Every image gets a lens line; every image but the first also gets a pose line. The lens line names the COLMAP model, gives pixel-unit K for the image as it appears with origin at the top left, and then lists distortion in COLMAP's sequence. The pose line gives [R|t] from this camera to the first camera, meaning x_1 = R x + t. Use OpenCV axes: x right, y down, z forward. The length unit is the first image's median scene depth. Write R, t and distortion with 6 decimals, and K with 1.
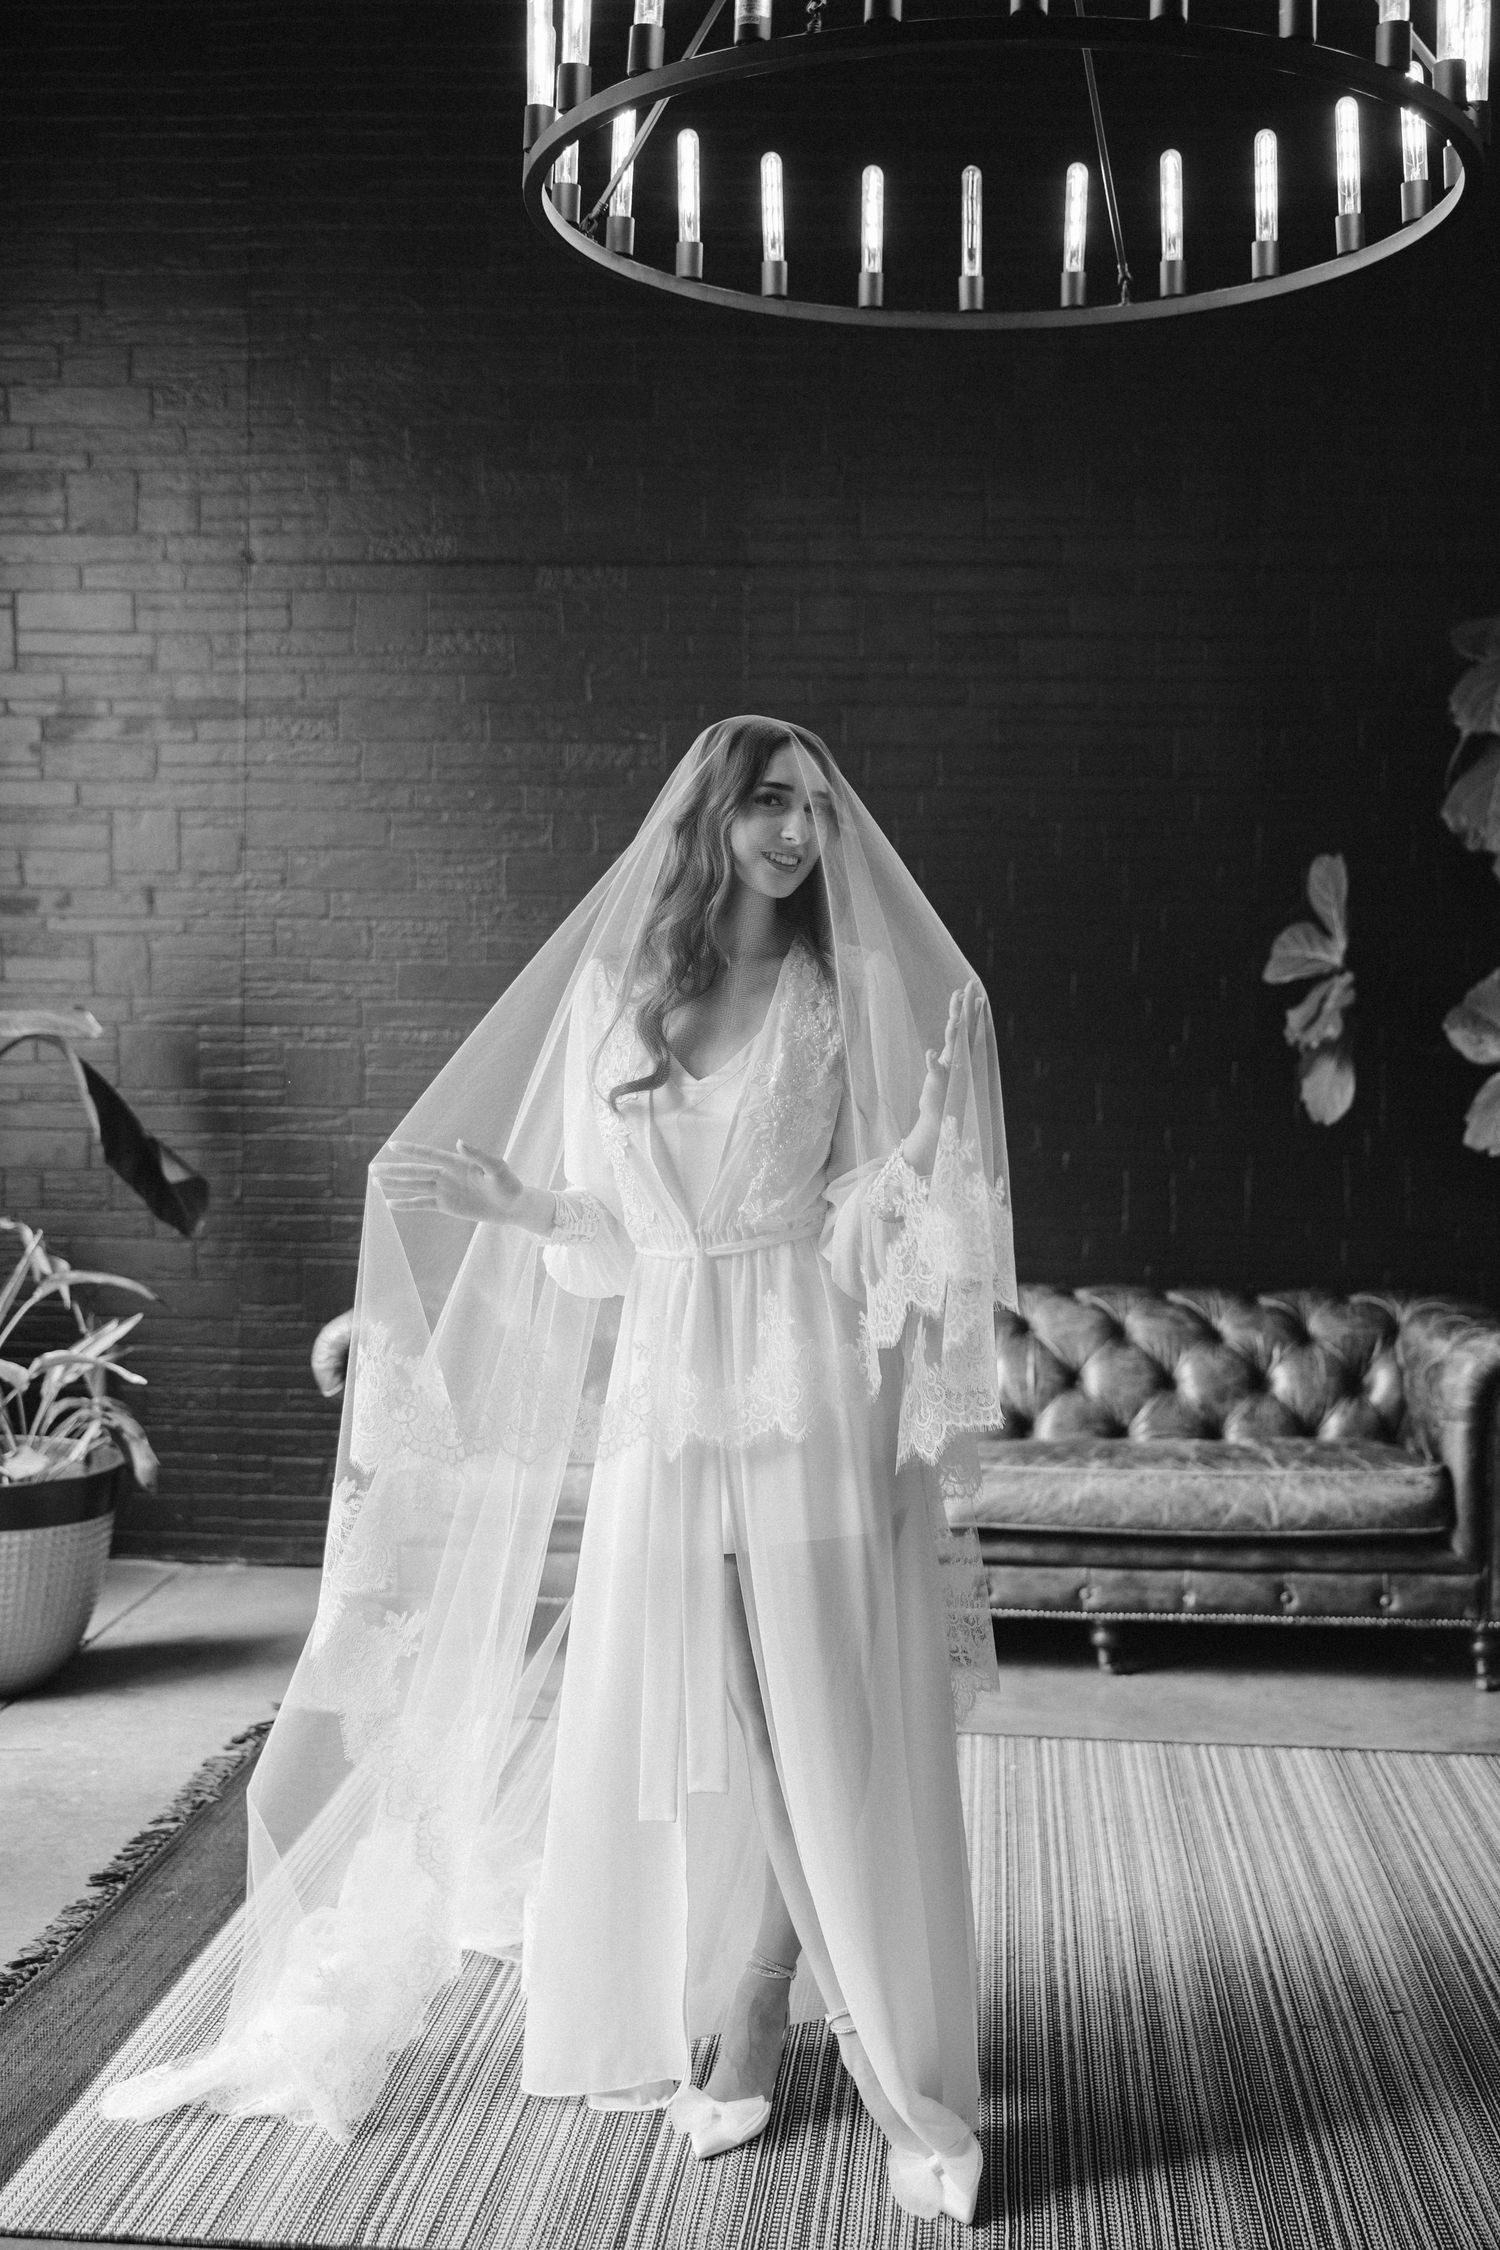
lens RADIAL K [[2541.8, 0, 743.6], [0, 2541.8, 1135.2], [0, 0, 1]] dist [-0.003484, 0.012400]
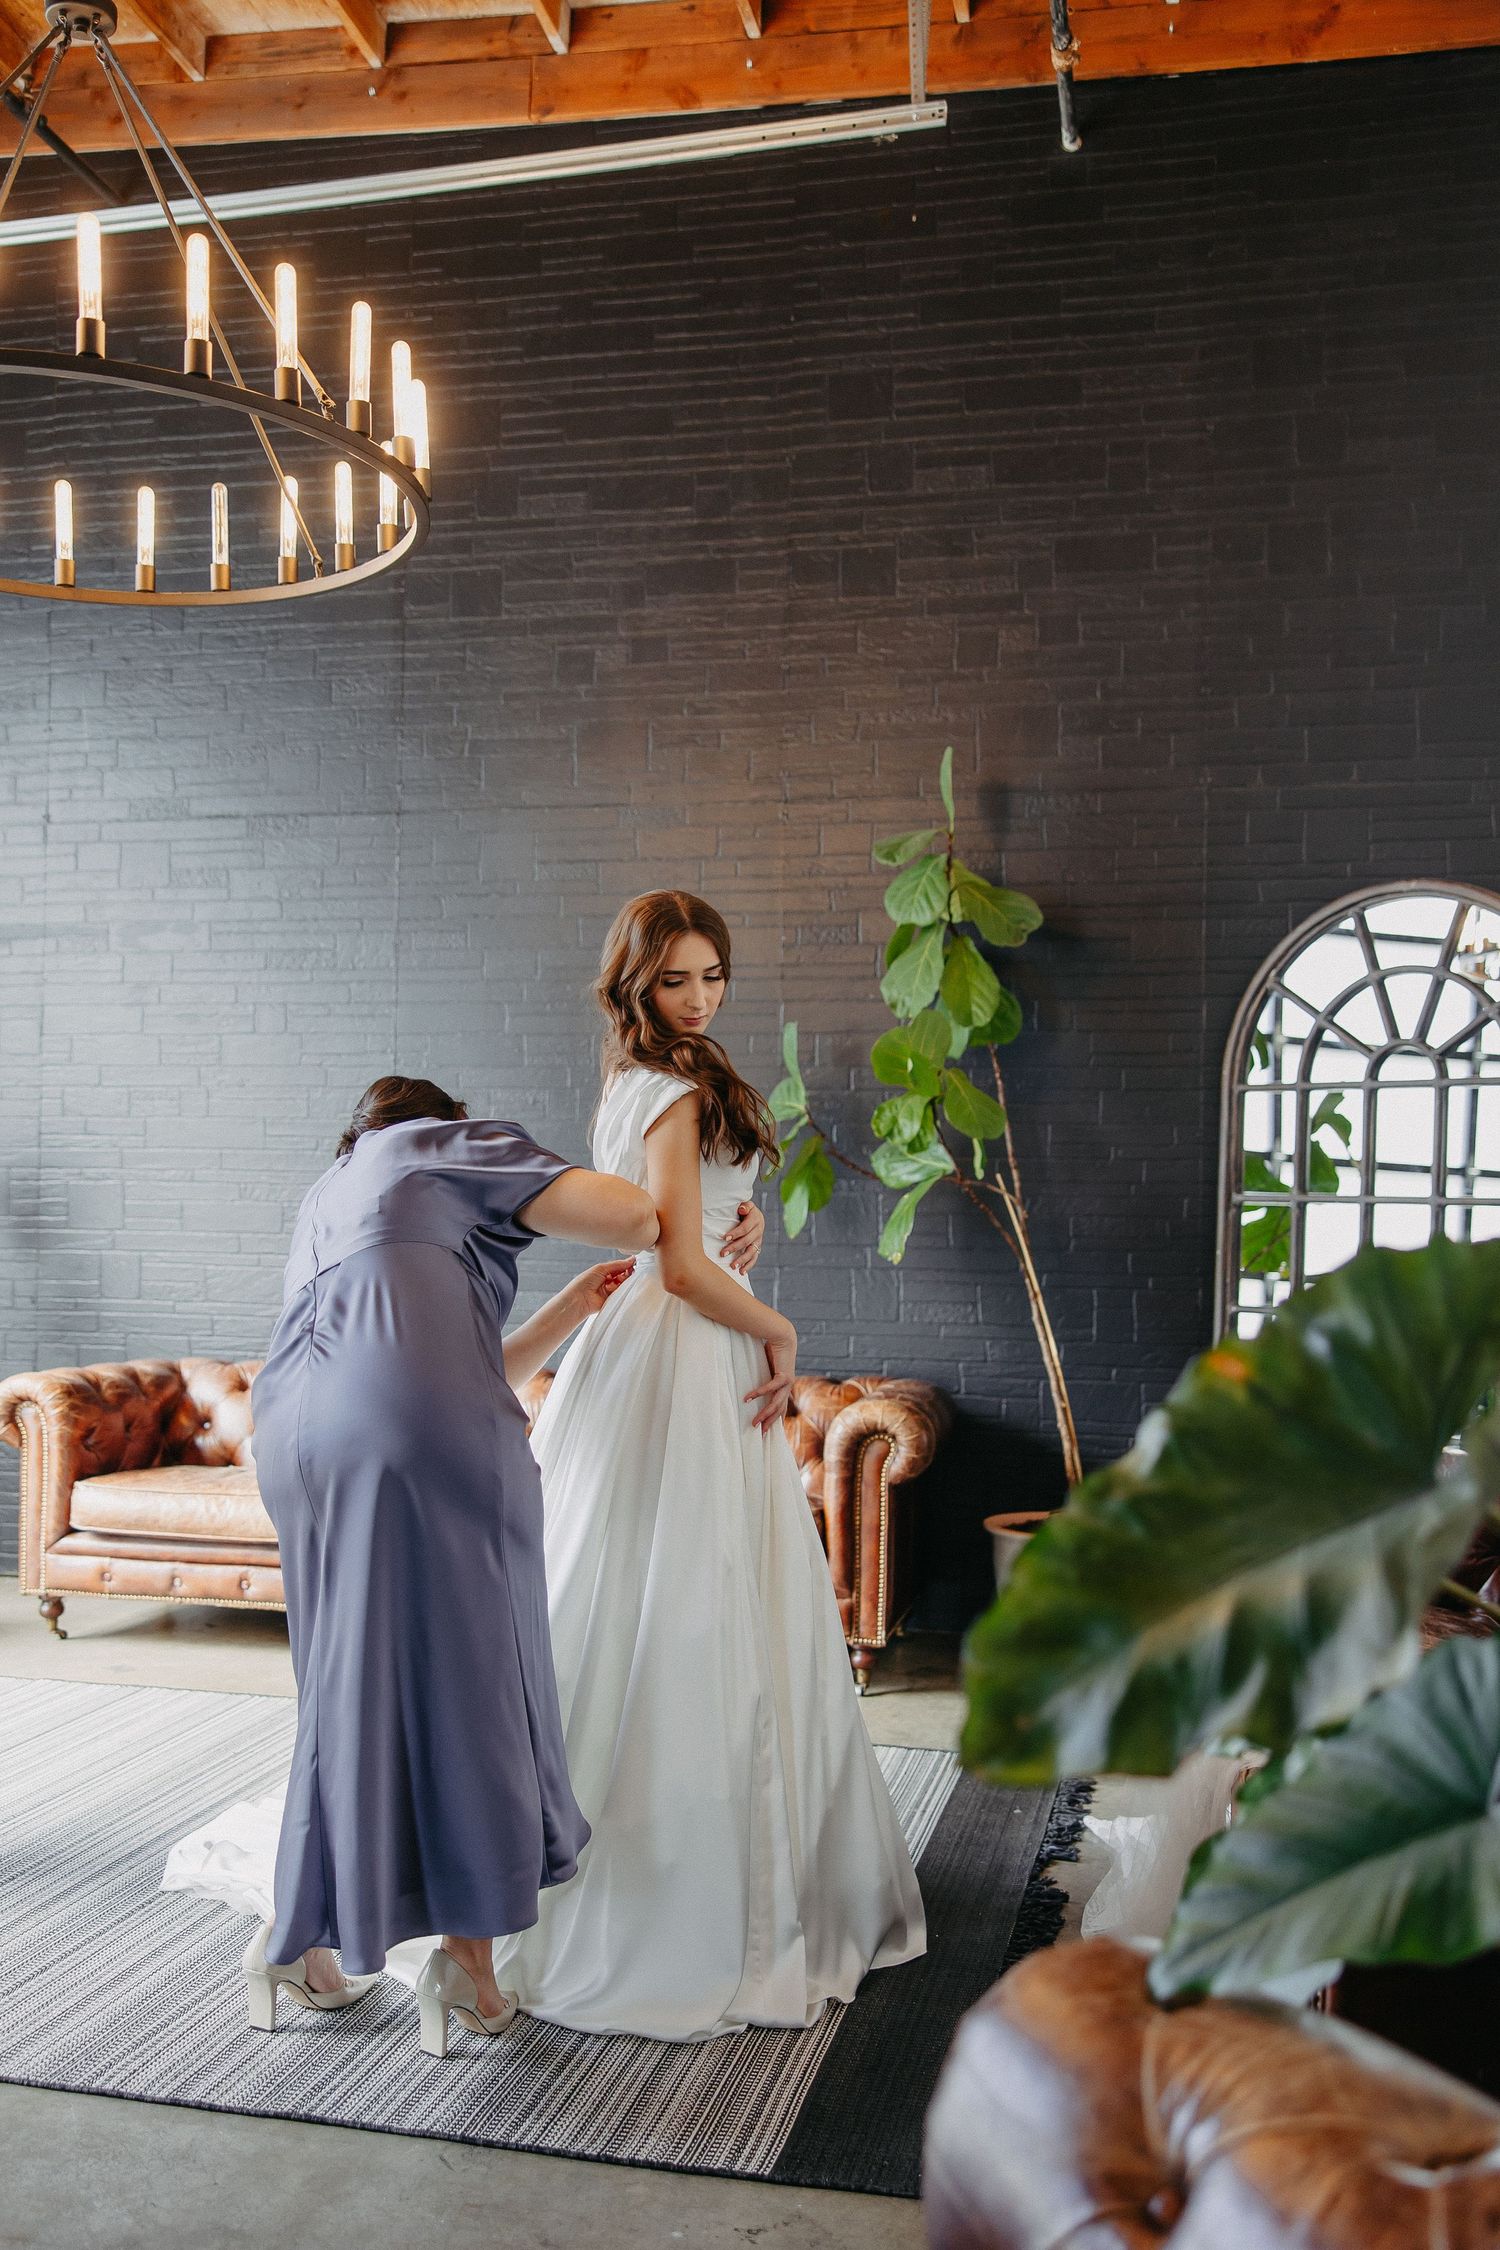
lens RADIAL K [[2026.3, 0, 661.4], [0, 2026.3, 1197.4], [0, 0, 1]] dist [-0.004281, -0.003981]
pose [[0.987506, -0.000078, -0.157580, 0.352441], [-0.009105, 0.998301, -0.057552, 0.036585], [0.157317, 0.058268, 0.985828, 0.010985]]
